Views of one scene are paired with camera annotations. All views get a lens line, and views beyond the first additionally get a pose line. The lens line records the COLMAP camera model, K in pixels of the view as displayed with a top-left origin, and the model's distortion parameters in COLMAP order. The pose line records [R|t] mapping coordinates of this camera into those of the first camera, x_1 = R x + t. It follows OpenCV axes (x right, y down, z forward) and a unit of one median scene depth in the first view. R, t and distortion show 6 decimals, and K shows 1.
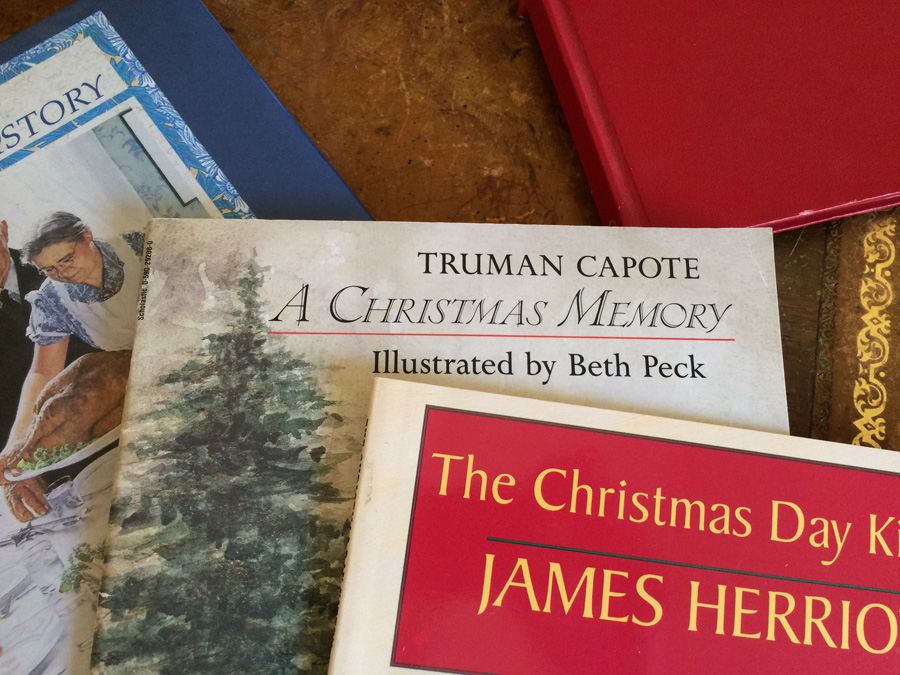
lens RADIAL K [[763.6, 0, 450.0], [0, 763.6, 337.5], [0, 0, 1]] dist [0.071566, -0.103981]
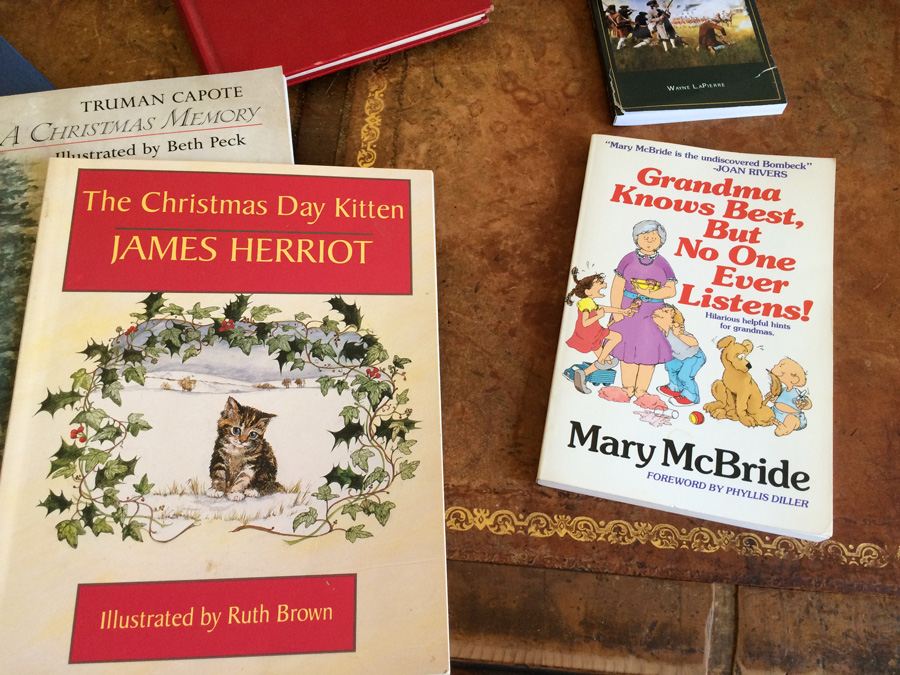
lens RADIAL K [[763.6, 0, 450.0], [0, 763.6, 337.5], [0, 0, 1]] dist [0.071566, -0.103981]
pose [[0.987524, -0.152872, 0.037780, 0.674288], [0.155822, 0.983273, -0.094311, 0.752666], [-0.022731, 0.099021, 0.994826, -0.780943]]
